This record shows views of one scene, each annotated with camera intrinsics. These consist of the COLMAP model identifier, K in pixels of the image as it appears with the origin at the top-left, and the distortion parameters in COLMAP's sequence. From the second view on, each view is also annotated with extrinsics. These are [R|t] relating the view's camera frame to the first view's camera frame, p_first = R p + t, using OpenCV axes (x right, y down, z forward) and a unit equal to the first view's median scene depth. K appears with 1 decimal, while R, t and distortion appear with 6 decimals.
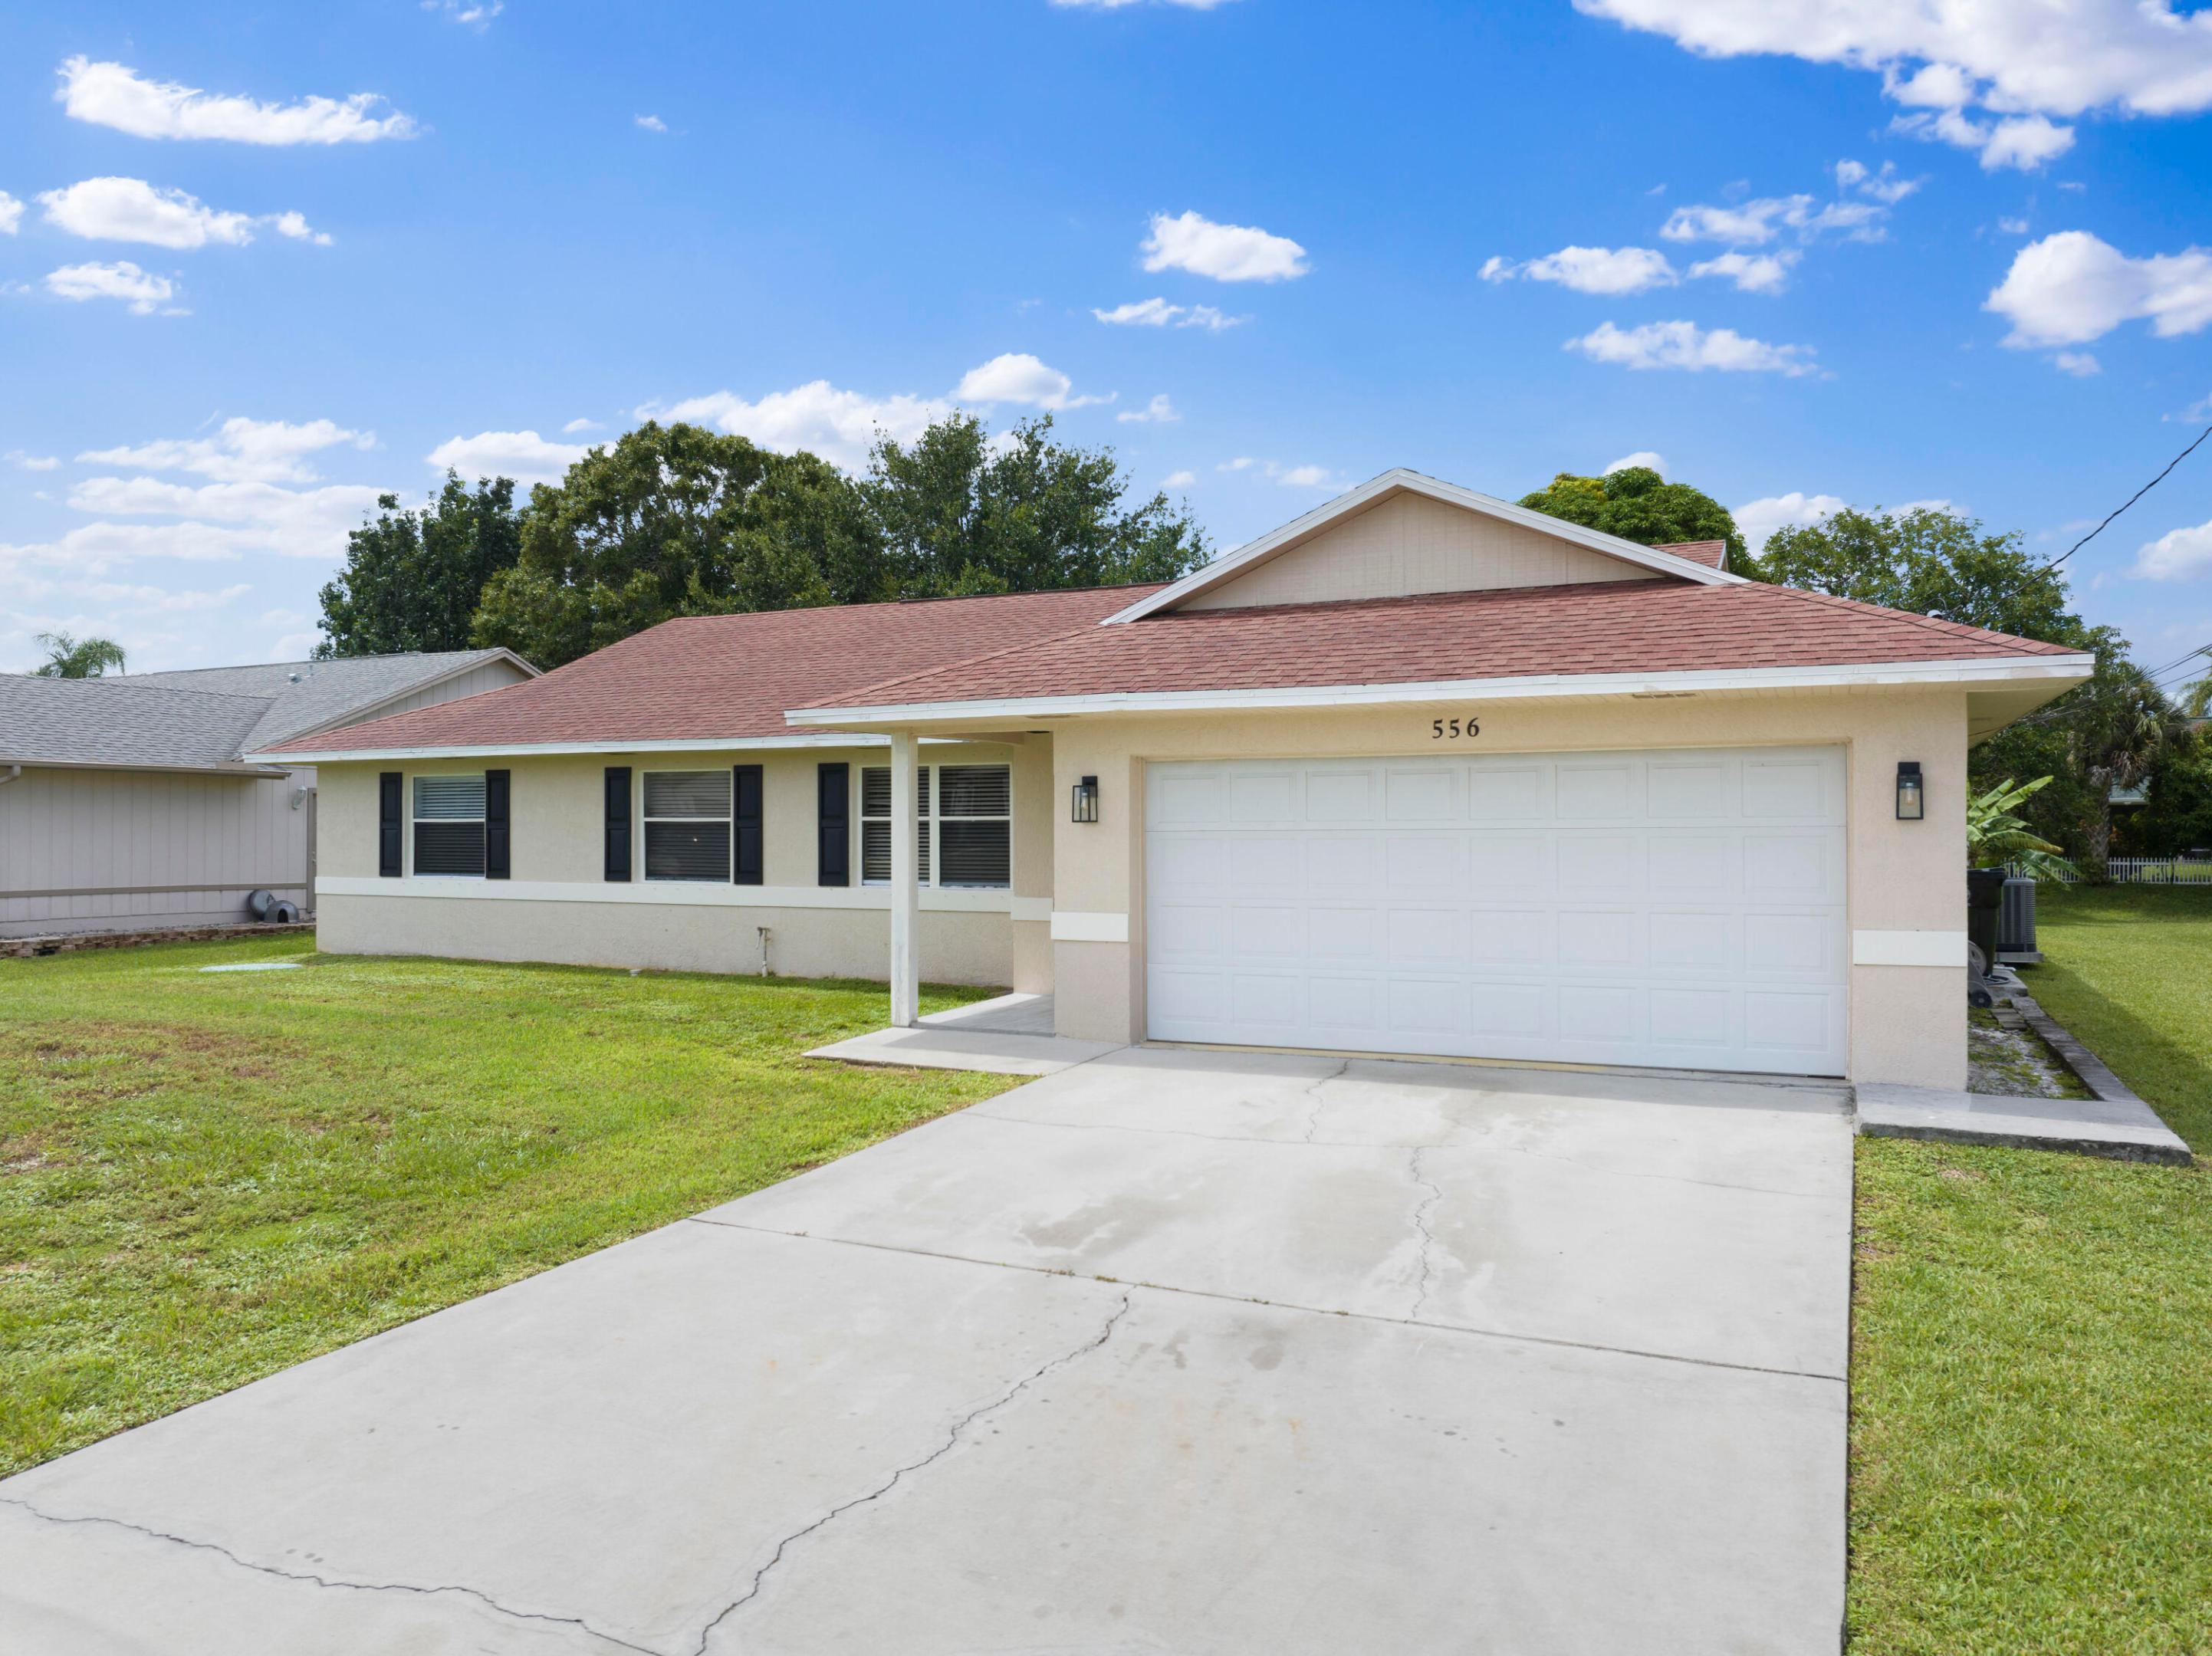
lens RADIAL K [[1551.8, 0, 1110.7], [0, 1551.8, 798.8], [0, 0, 1]] dist [-0.005351, -0.067933]
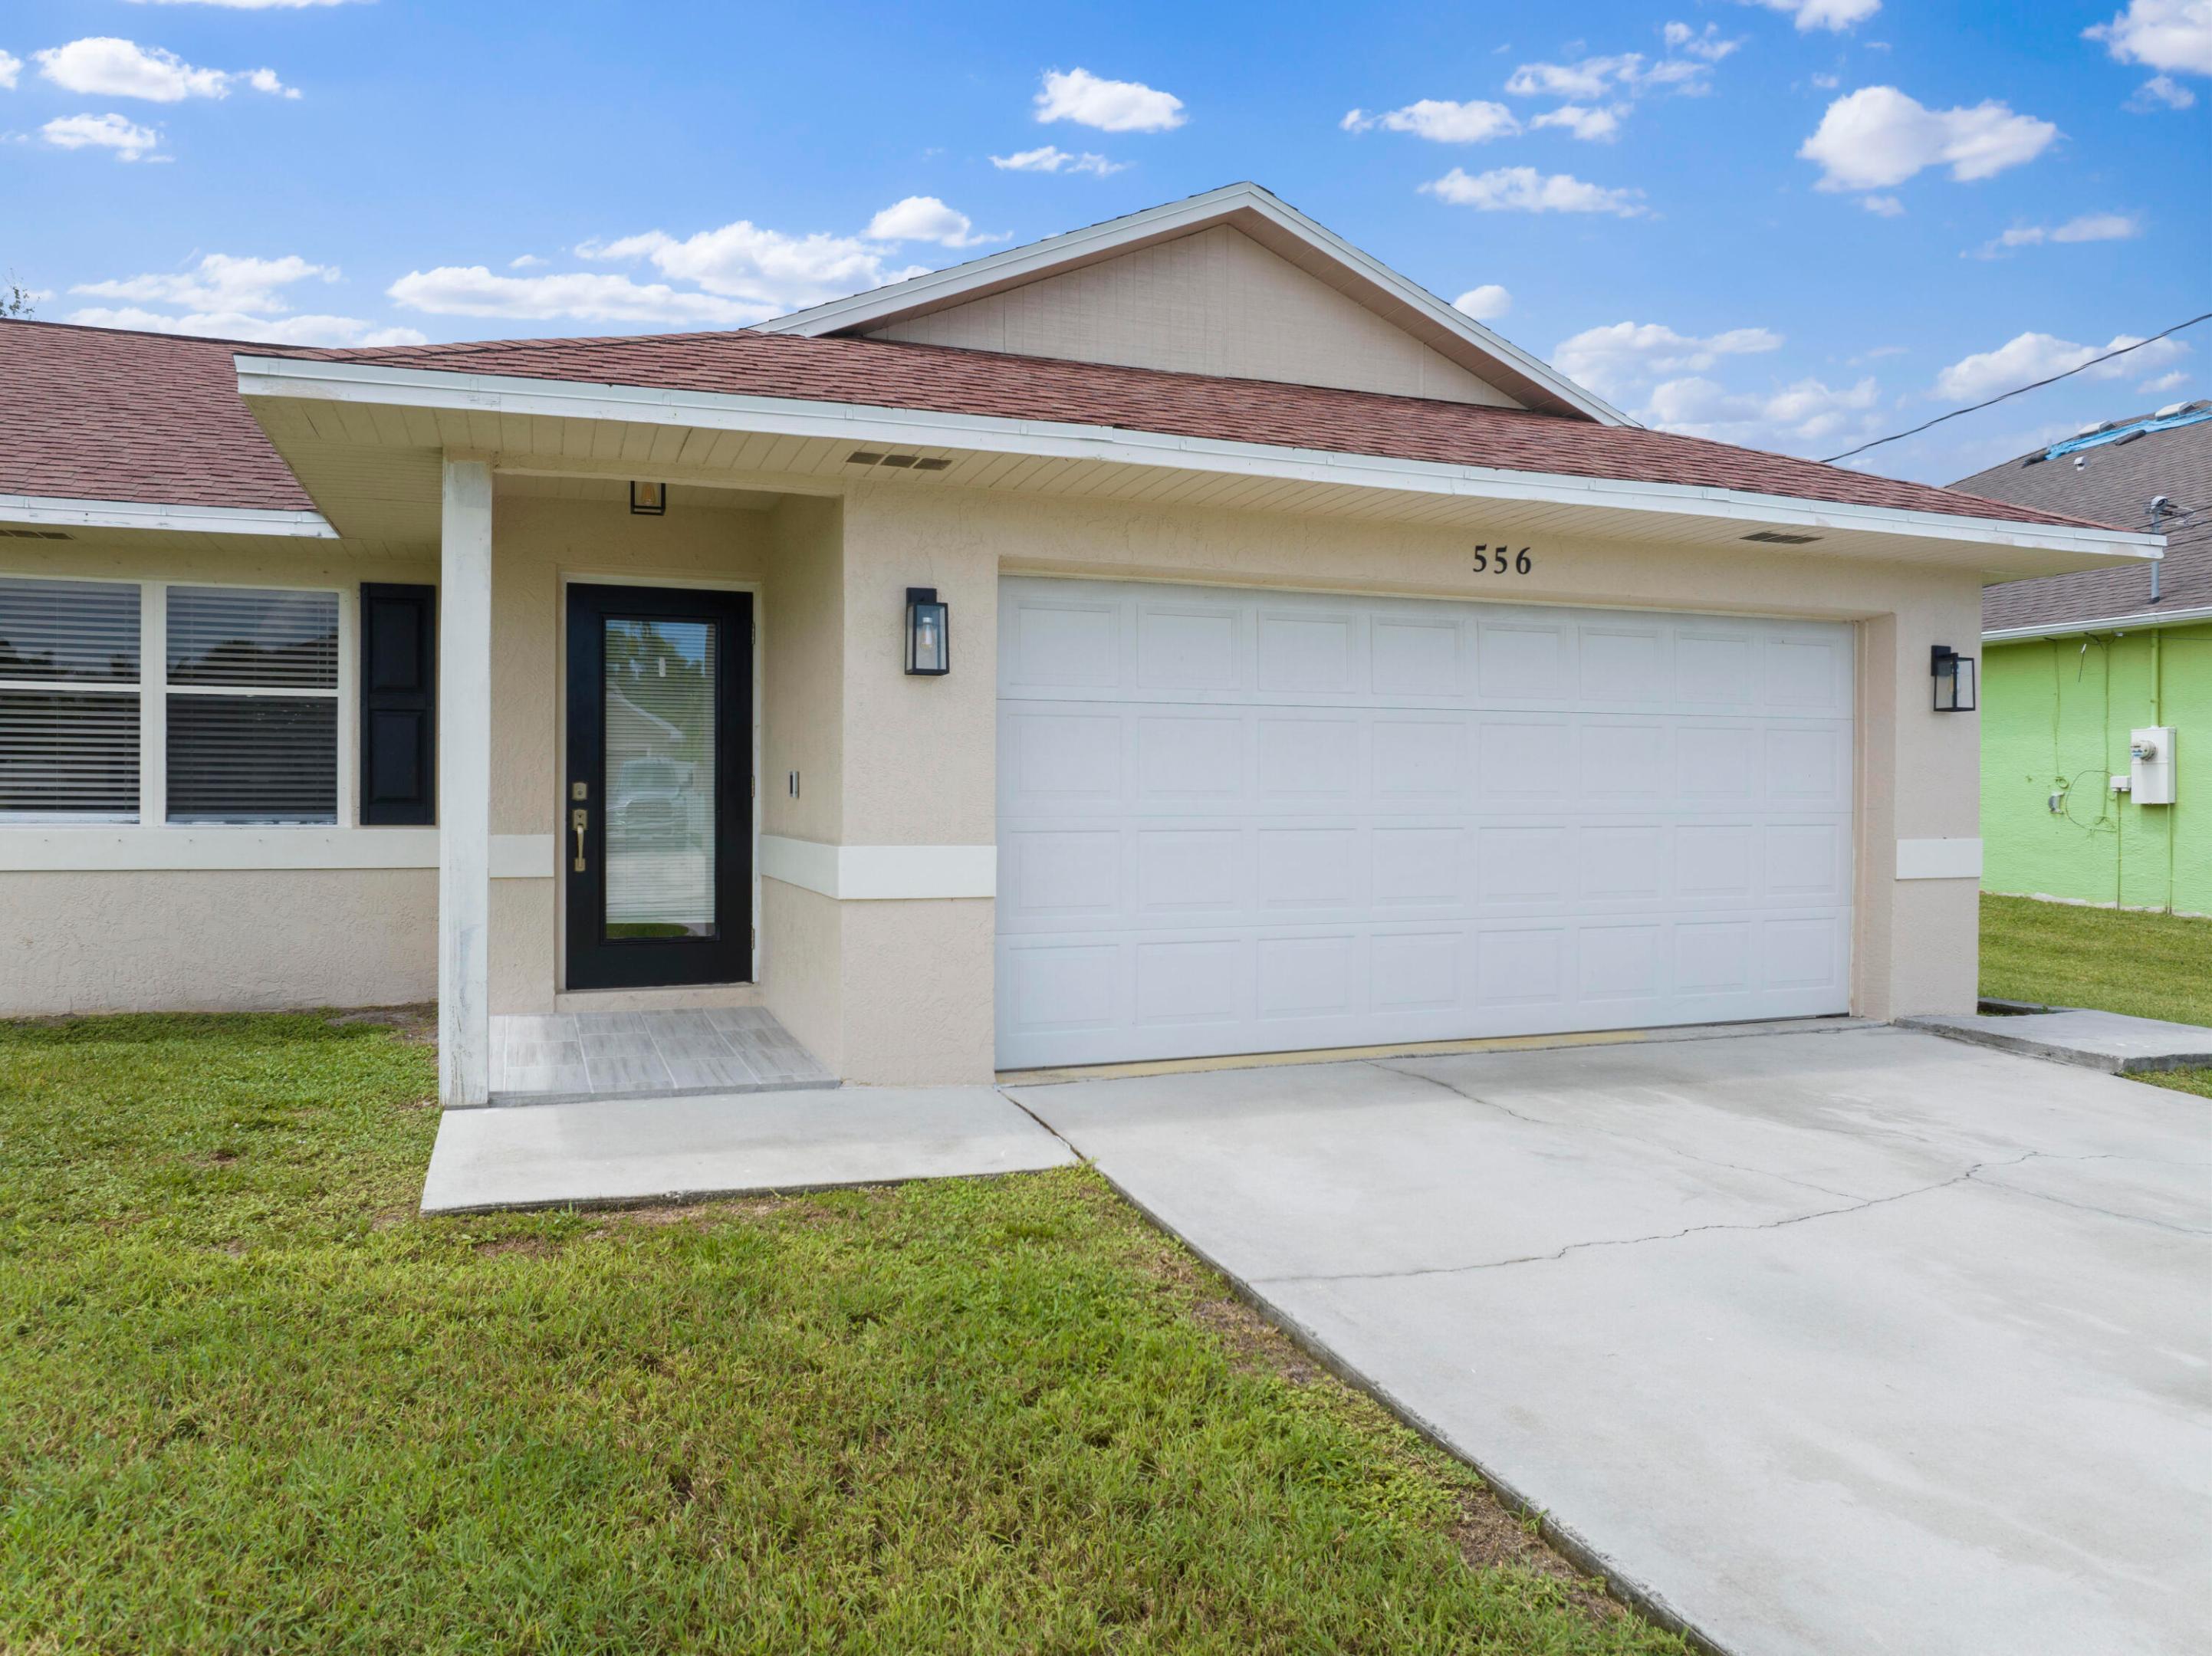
lens RADIAL K [[1554.1, 0, 1109.8], [0, 1554.1, 812.6], [0, 0, 1]] dist [-0.022511, -0.023792]
pose [[0.693564, 0.000137, 0.720395, -0.242715], [-0.019664, 0.999631, 0.018741, 0.035128], [-0.720126, -0.027164, 0.693311, 0.404202]]
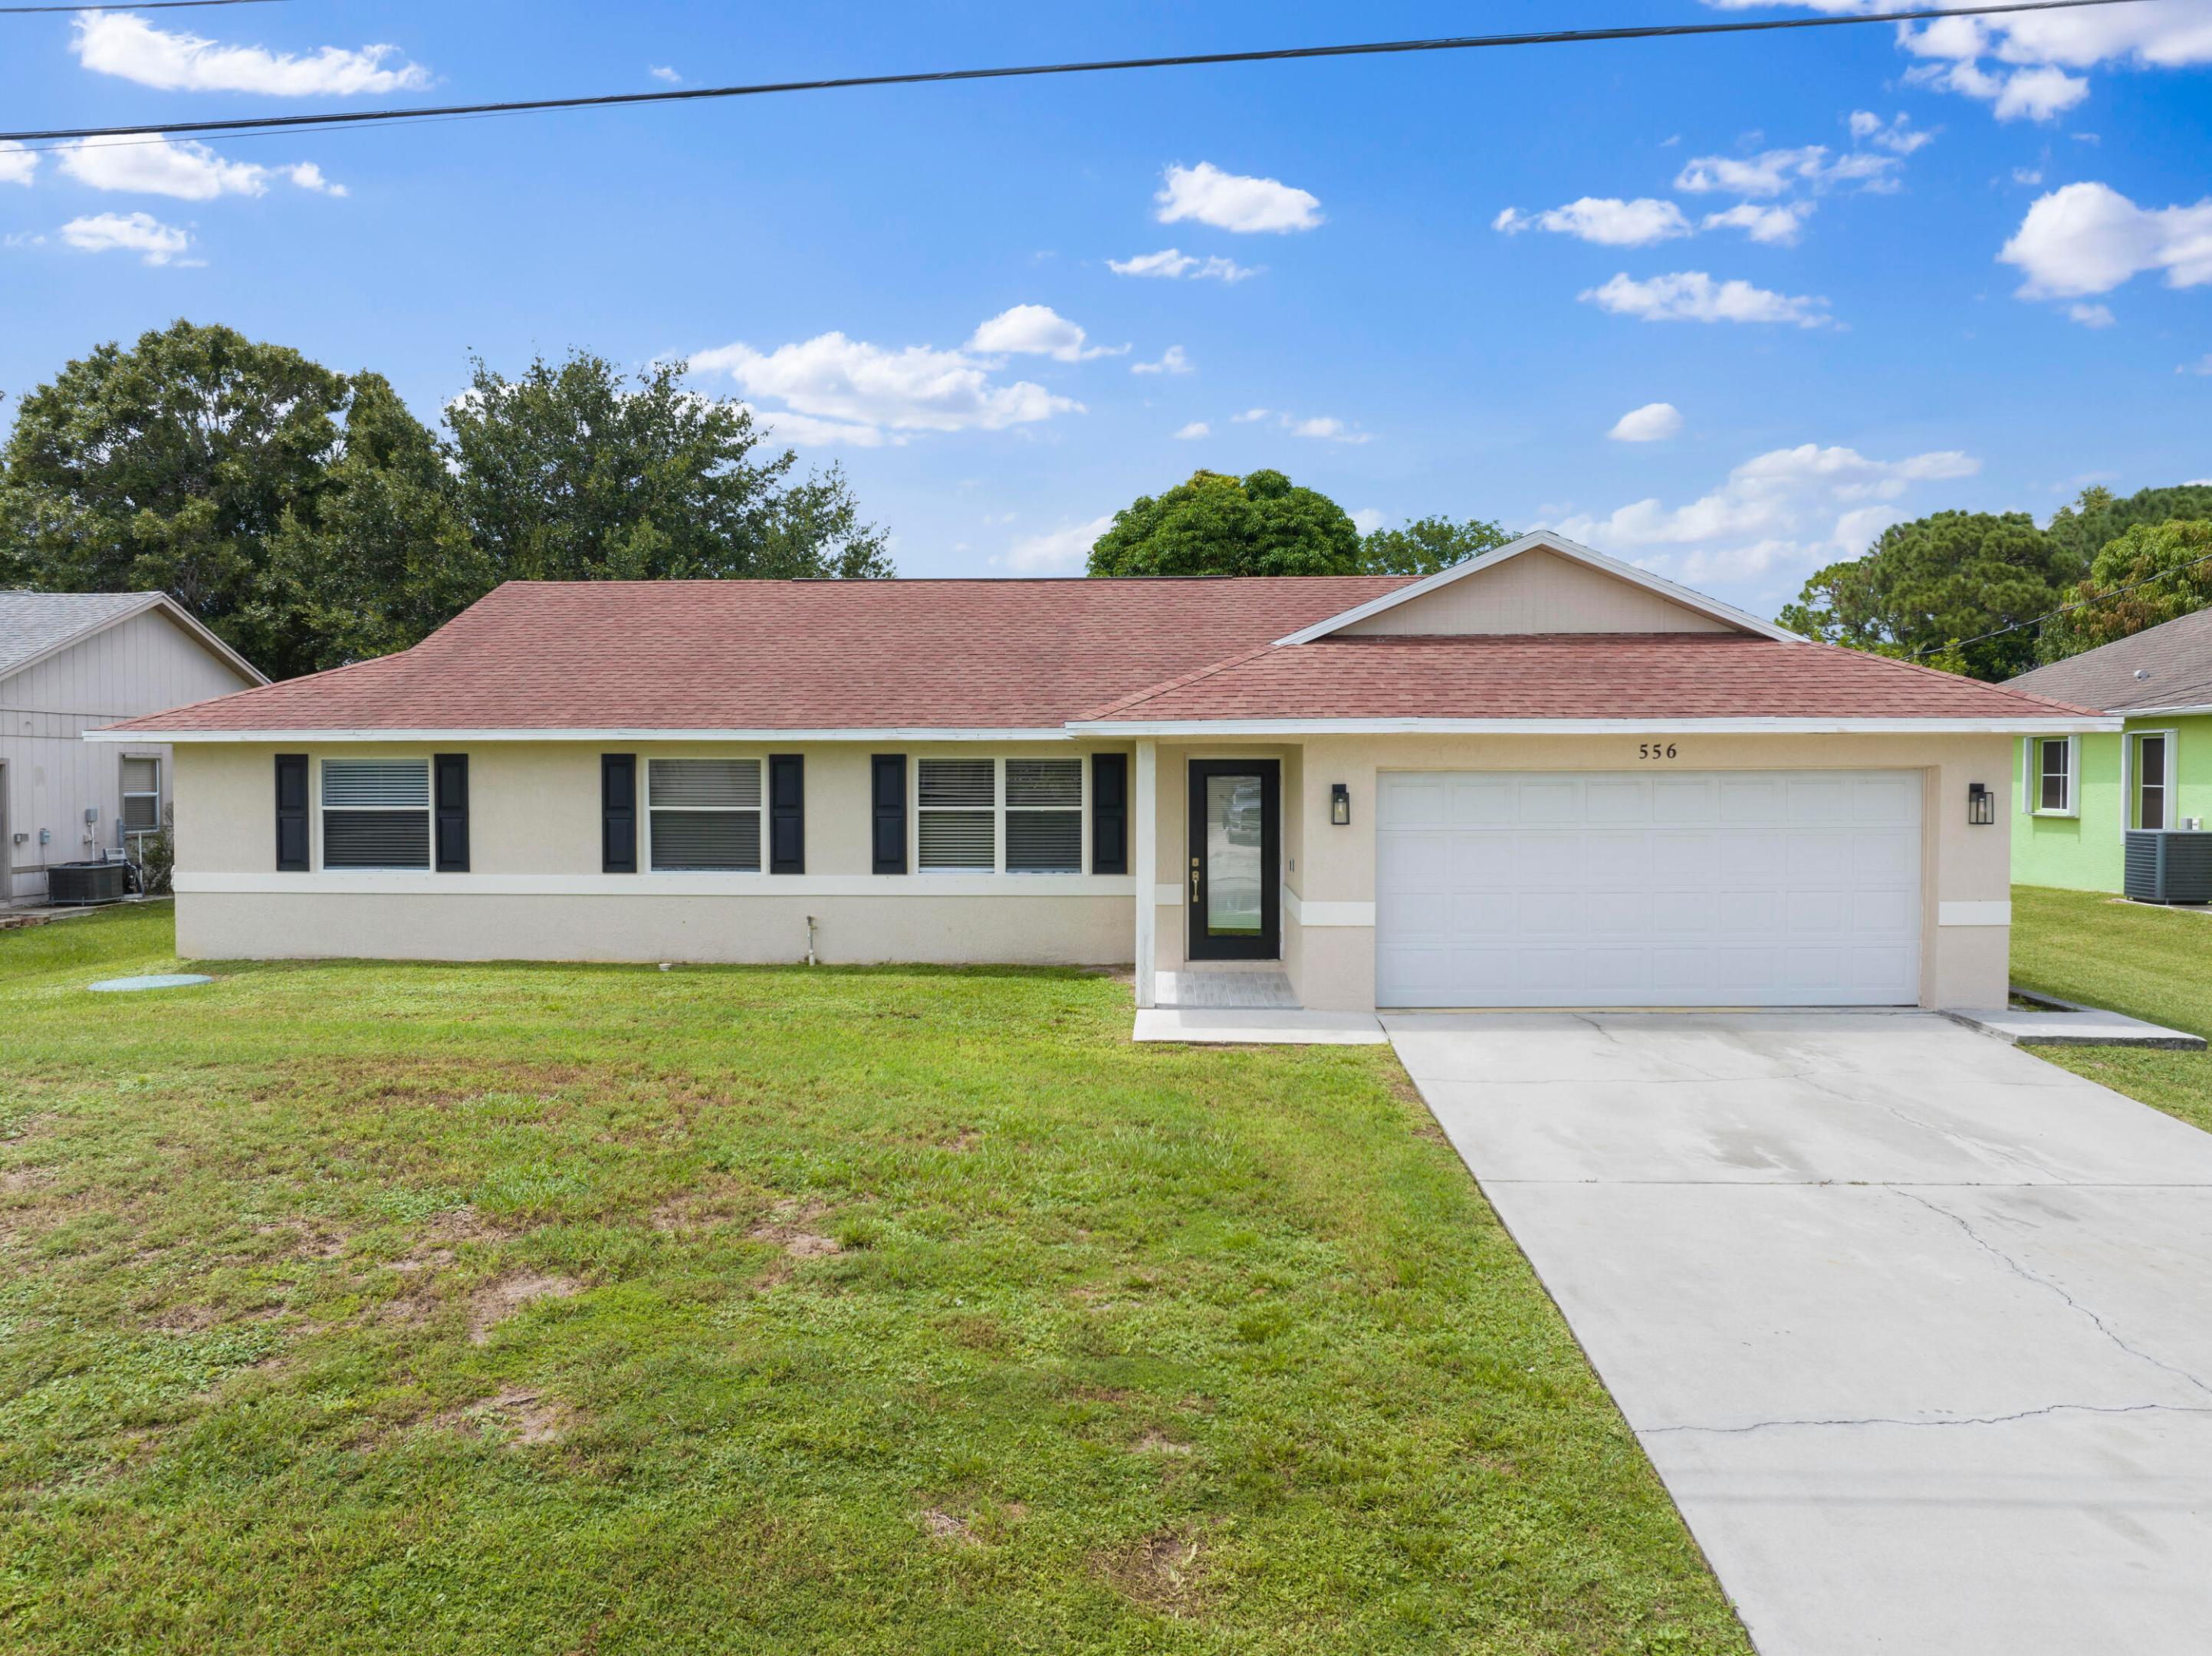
lens RADIAL K [[1554.1, 0, 1109.8], [0, 1554.1, 812.6], [0, 0, 1]] dist [-0.022511, -0.023792]
pose [[0.920121, -0.010463, 0.391495, -0.432480], [-0.007394, 0.999001, 0.044078, -0.029955], [-0.391565, -0.043452, 0.919124, 0.000693]]
